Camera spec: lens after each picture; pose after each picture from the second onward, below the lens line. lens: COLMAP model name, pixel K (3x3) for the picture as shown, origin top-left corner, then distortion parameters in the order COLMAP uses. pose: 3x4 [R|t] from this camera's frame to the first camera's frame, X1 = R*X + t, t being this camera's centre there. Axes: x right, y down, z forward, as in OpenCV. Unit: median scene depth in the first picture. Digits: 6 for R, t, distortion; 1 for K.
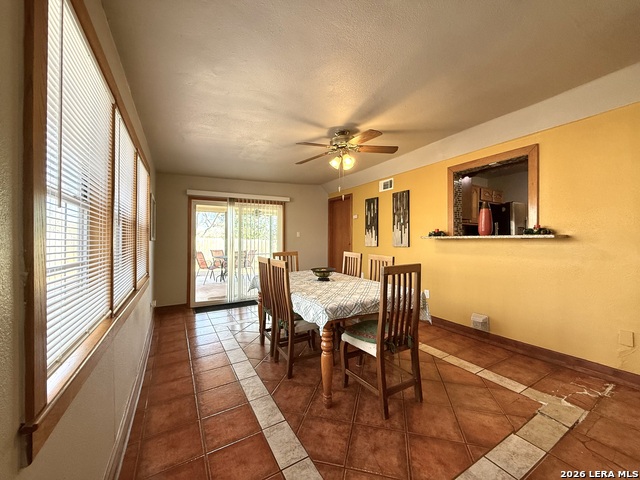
lens RADIAL K [[251.4, 0, 311.3], [0, 251.4, 242.1], [0, 0, 1]] dist [-0.000004, -0.000041]
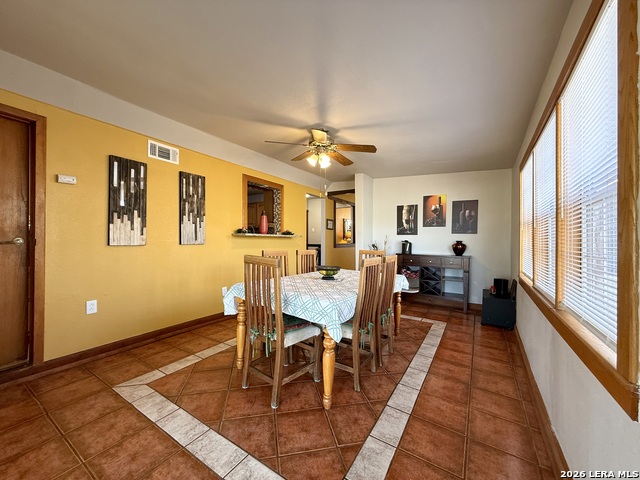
lens RADIAL K [[251.4, 0, 326.1], [0, 251.4, 239.1], [0, 0, 1]] dist [-0.000004, -0.000041]
pose [[-0.496038, 0.000822, 0.868301, -0.546106], [-0.001959, 0.999996, -0.002066, 0.003532], [-0.868299, -0.002726, -0.496034, 1.048771]]
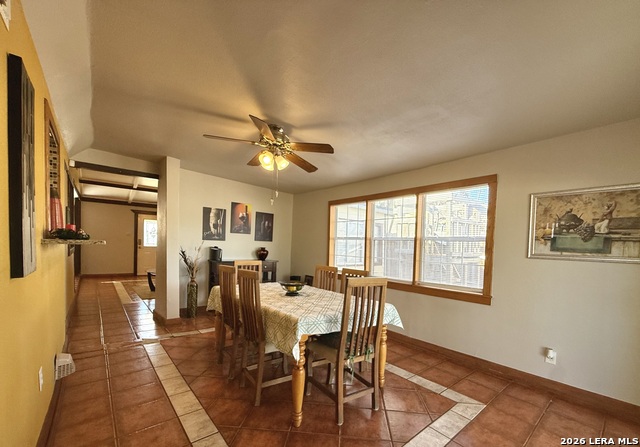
lens RADIAL K [[268.7, 0, 322.5], [0, 268.7, 253.6], [0, 0, 1]] dist [0.002065, 0.000387]
pose [[-0.978995, -0.022699, -0.202617, 0.099027], [-0.032155, 0.998536, 0.043500, -0.029920], [0.201333, 0.049101, -0.978291, 1.391191]]
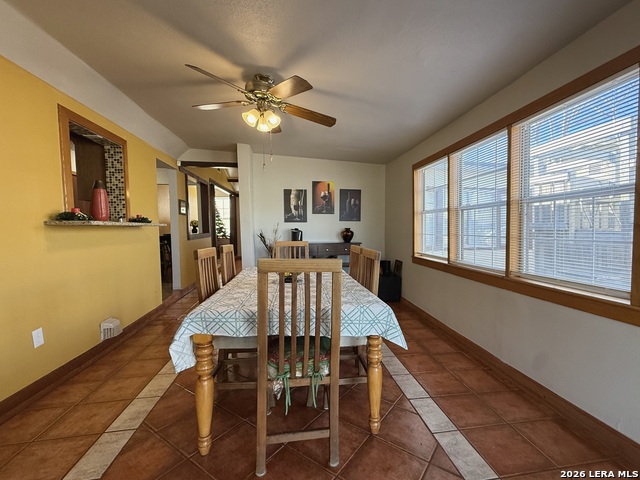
lens RADIAL K [[278.7, 0, 342.0], [0, 278.7, 239.2], [0, 0, 1]] dist [-0.003879, 0.000620]
pose [[-0.952061, -0.005187, 0.305865, -0.244548], [0.010578, 0.998700, 0.049865, -0.004886], [-0.305726, 0.050710, -0.950768, 1.214037]]
